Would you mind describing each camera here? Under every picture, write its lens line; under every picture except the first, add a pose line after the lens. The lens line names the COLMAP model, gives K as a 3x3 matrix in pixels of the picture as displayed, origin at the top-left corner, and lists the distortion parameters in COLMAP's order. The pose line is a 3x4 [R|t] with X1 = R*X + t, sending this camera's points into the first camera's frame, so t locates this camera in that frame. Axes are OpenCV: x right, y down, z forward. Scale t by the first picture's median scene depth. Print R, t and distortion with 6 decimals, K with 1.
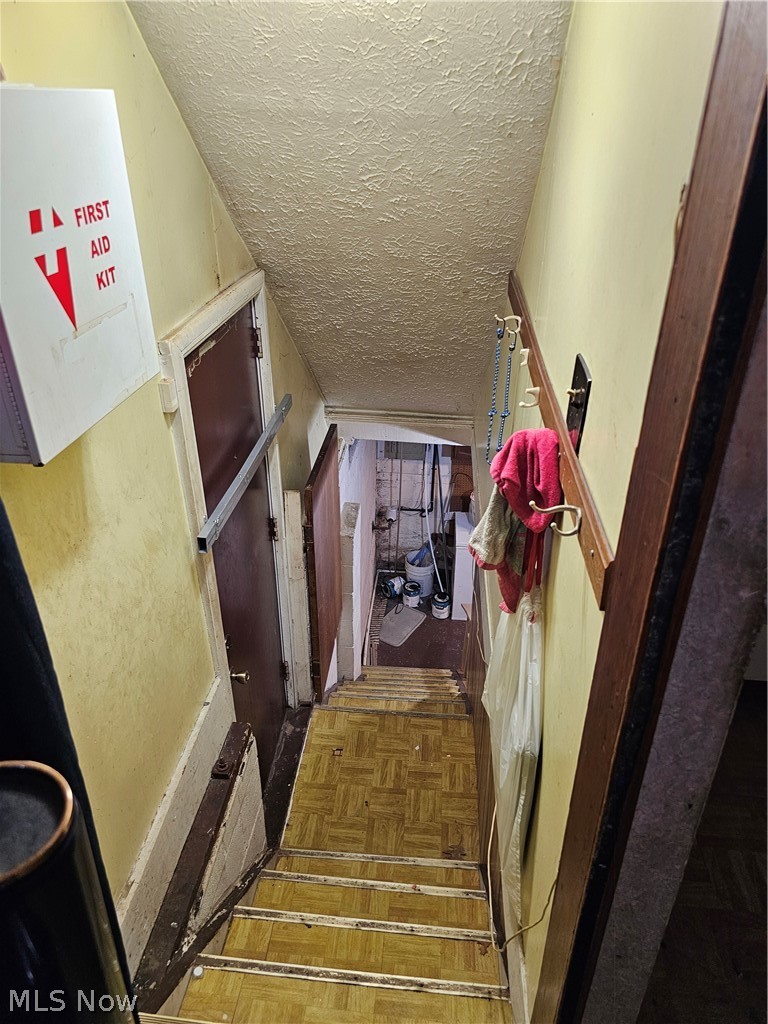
lens RADIAL K [[697.2, 0, 383.1], [0, 697.2, 510.3], [0, 0, 1]] dist [0.027301, -0.002244]
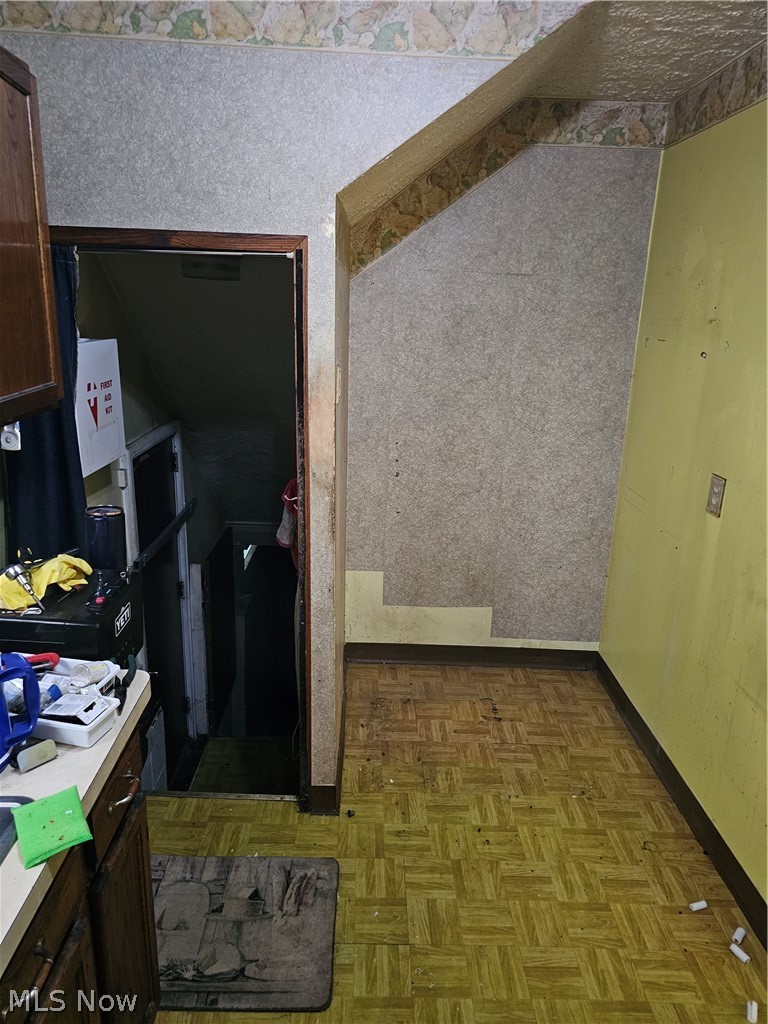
lens RADIAL K [[697.2, 0, 382.4], [0, 697.2, 513.1], [0, 0, 1]] dist [0.027301, -0.002244]
pose [[0.993665, -0.006274, 0.112207, 0.103037], [0.031728, 0.973484, -0.226546, 0.228301], [-0.107810, 0.228671, 0.967516, -0.522053]]
